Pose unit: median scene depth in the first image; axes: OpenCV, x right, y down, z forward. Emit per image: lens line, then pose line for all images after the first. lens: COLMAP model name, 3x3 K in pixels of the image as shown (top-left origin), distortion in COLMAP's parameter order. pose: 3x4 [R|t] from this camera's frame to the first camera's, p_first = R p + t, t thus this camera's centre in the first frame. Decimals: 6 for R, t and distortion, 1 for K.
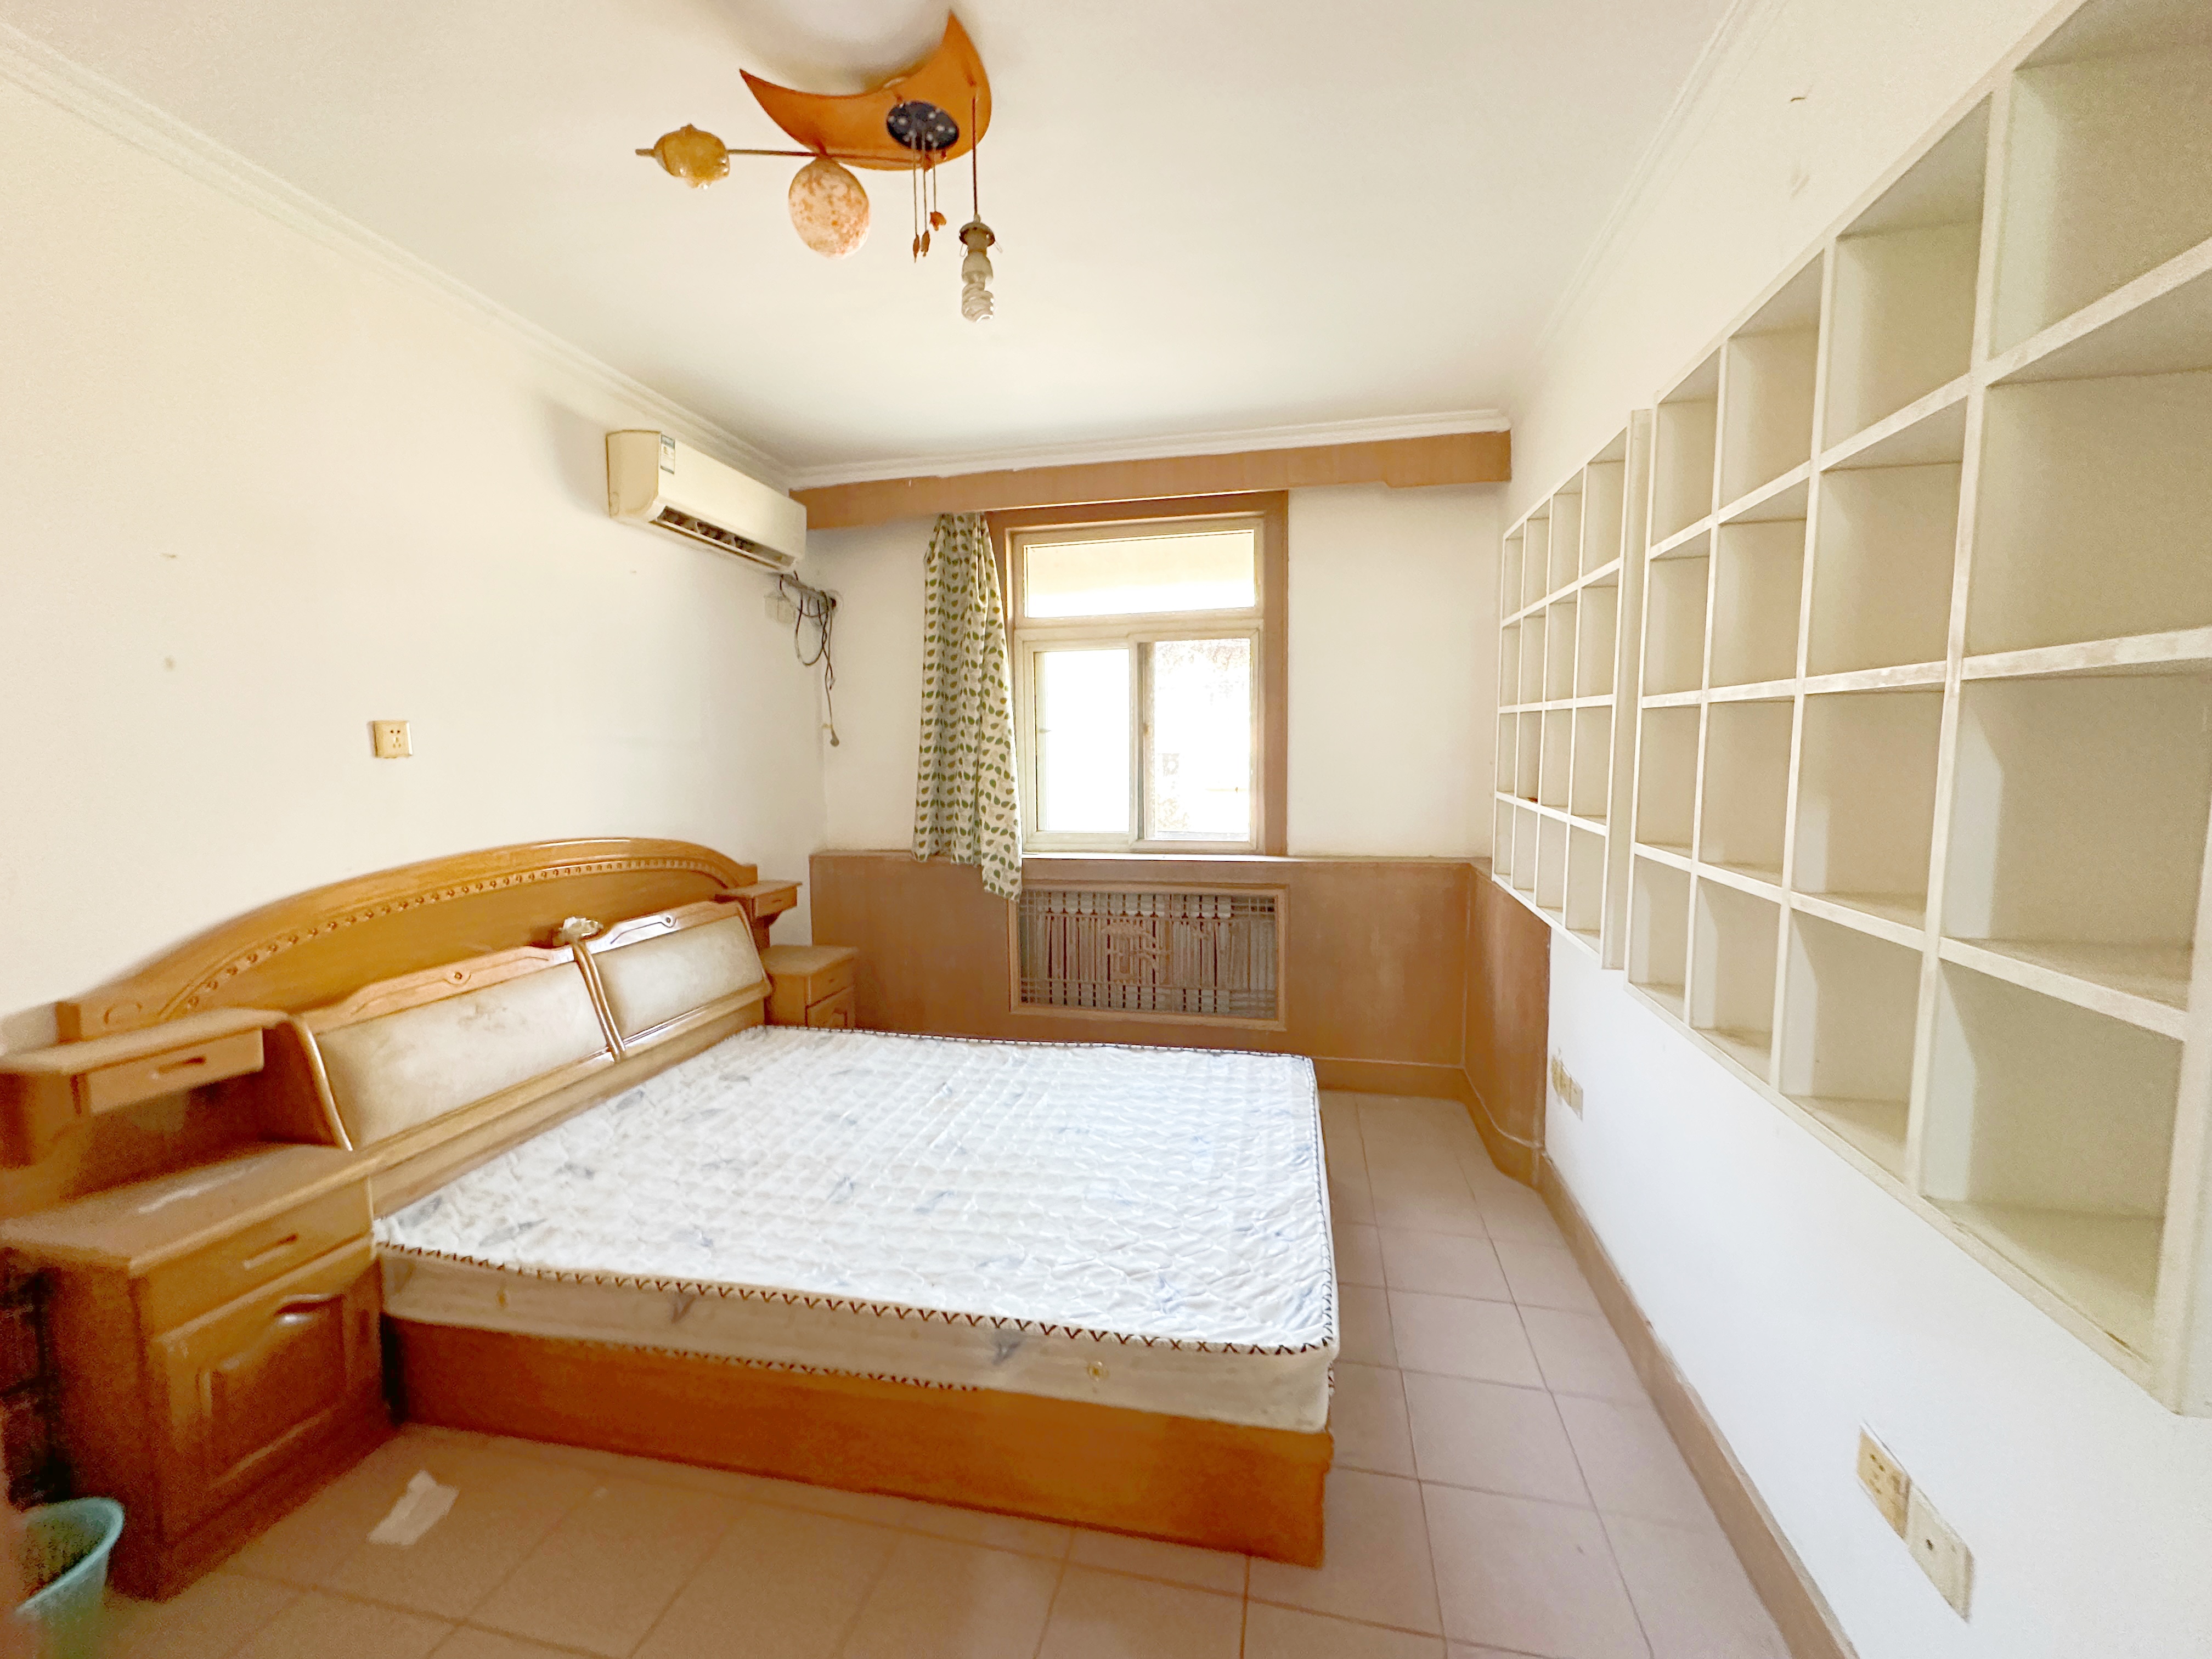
lens RADIAL K [[886.5, 0, 1106.0], [0, 886.5, 829.5], [0, 0, 1]] dist [-0.001149, -0.000159]
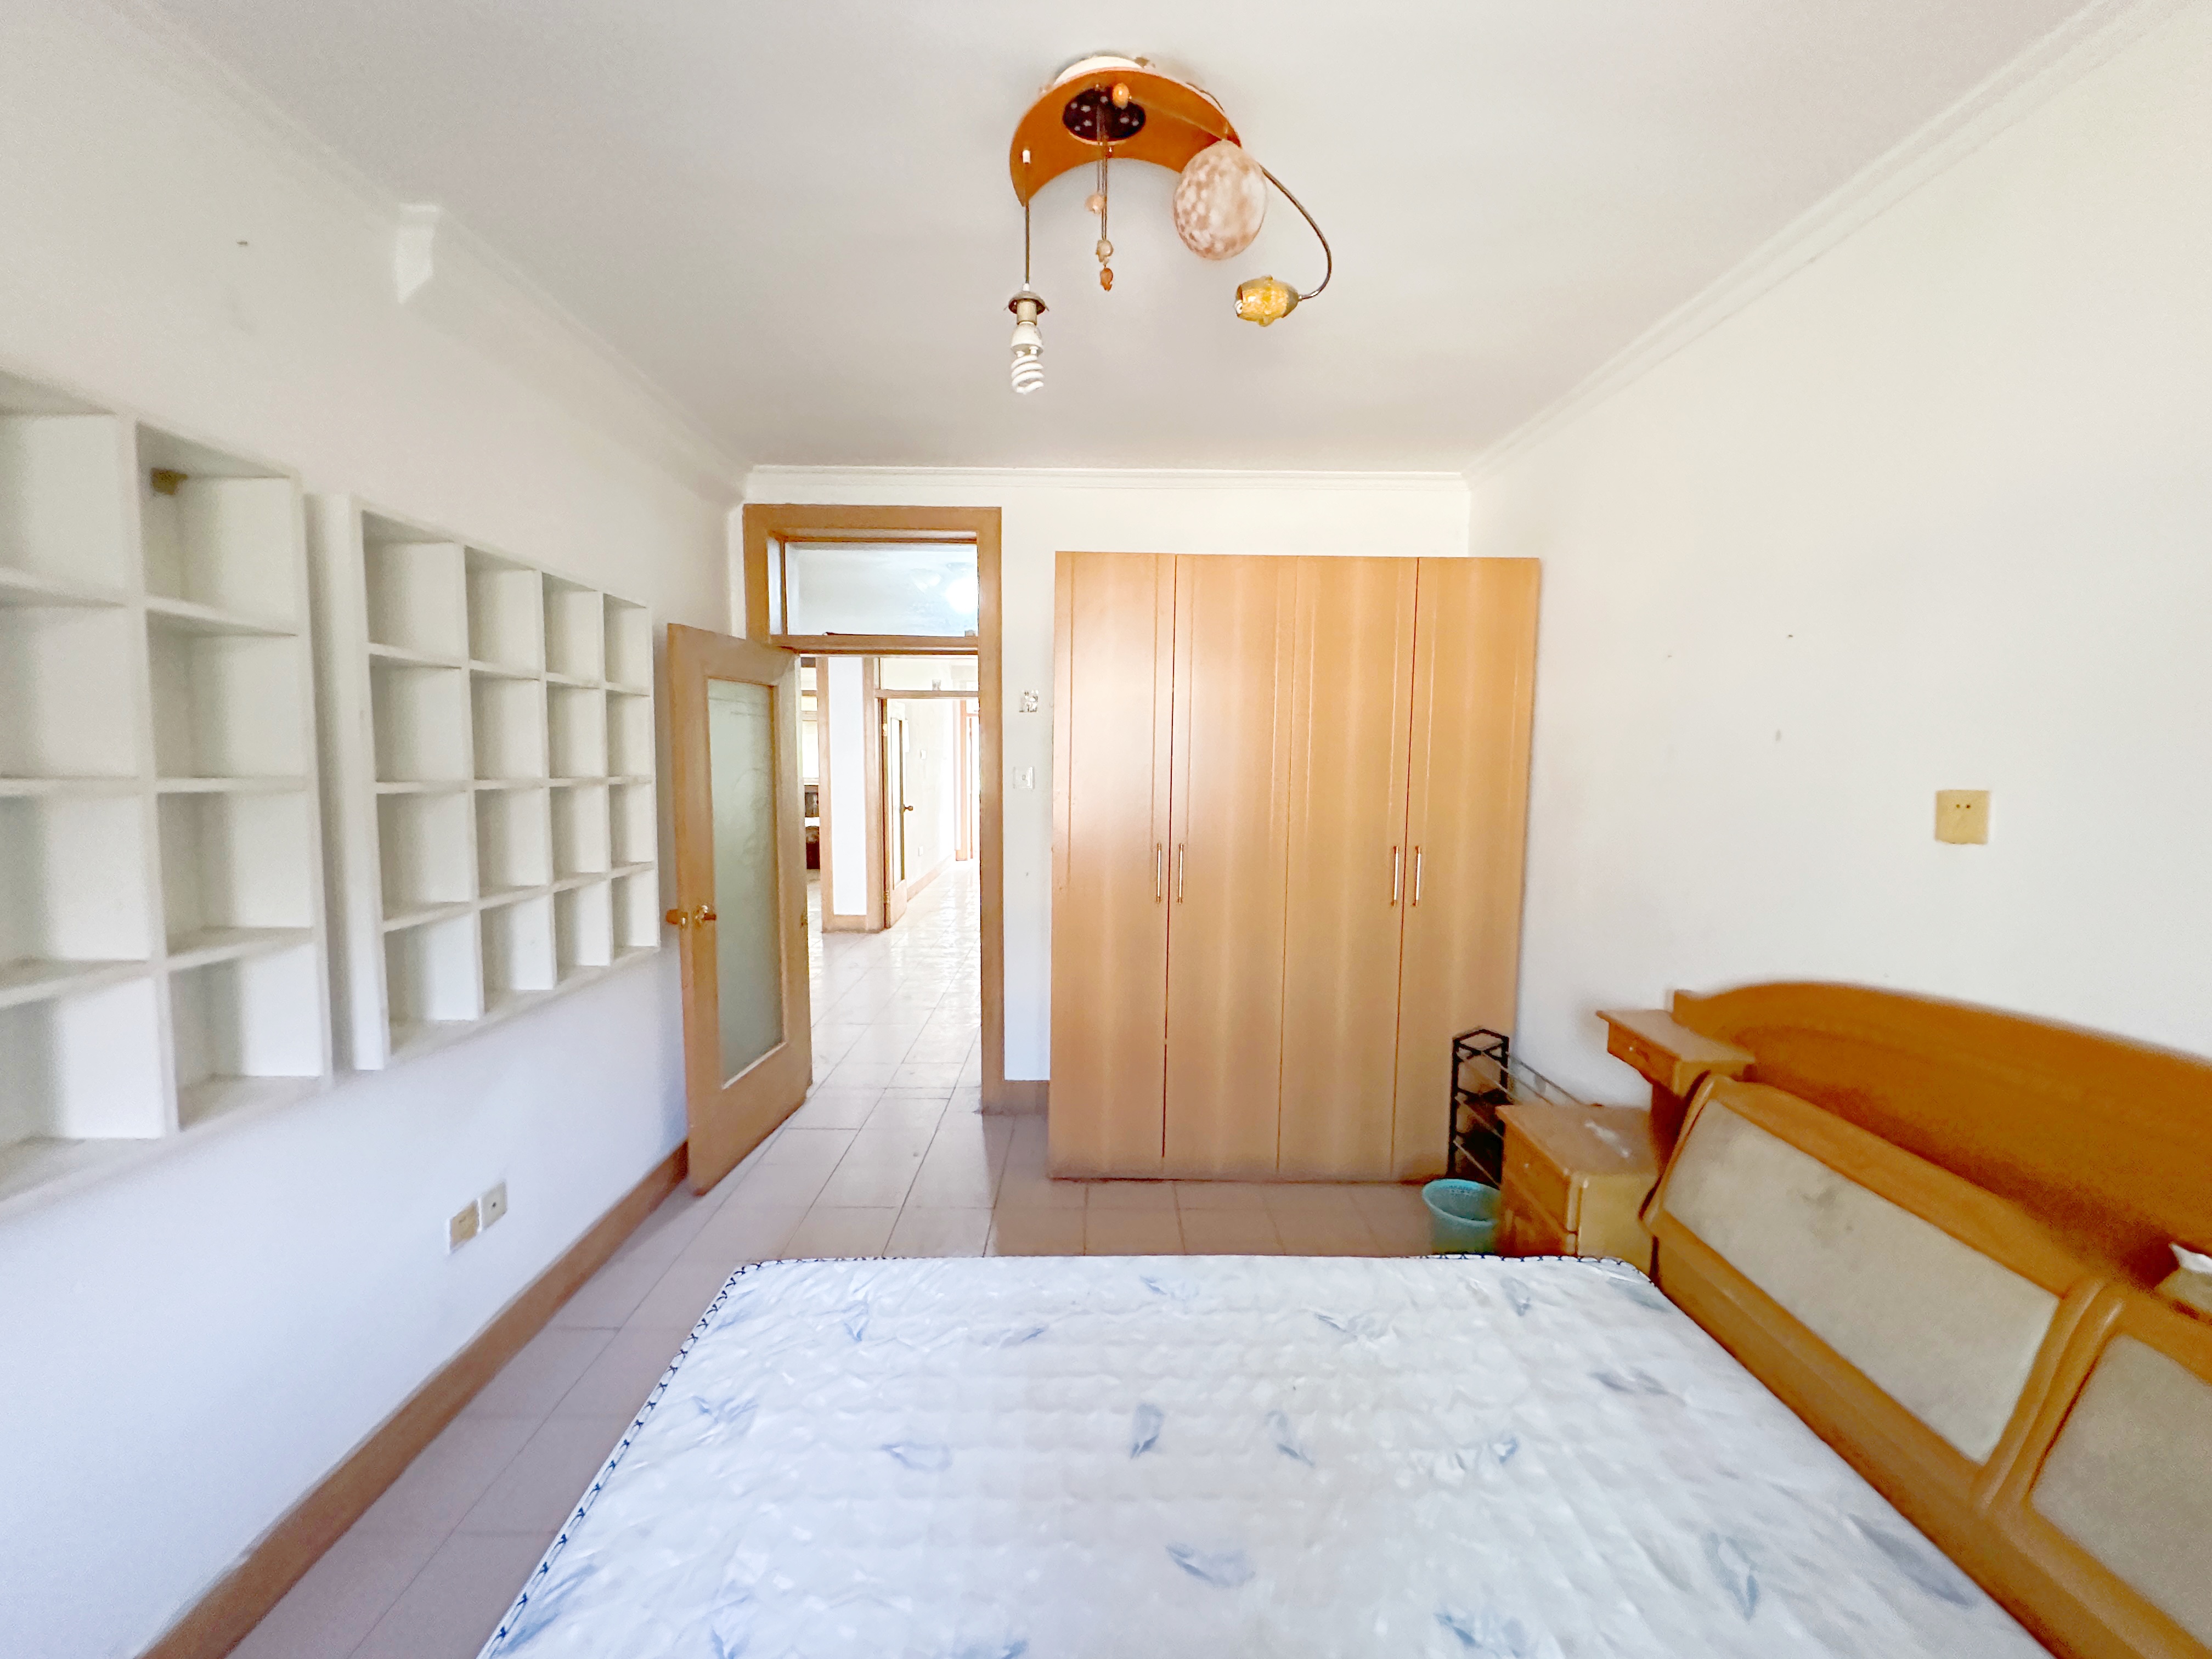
lens RADIAL K [[886.5, 0, 1106.0], [0, 886.5, 829.5], [0, 0, 1]] dist [-0.001149, -0.000159]
pose [[-0.973709, 0.027784, -0.226094, -0.000963], [-0.013068, 0.984086, 0.177211, -0.220965], [0.227420, 0.175507, -0.957851, 1.616570]]
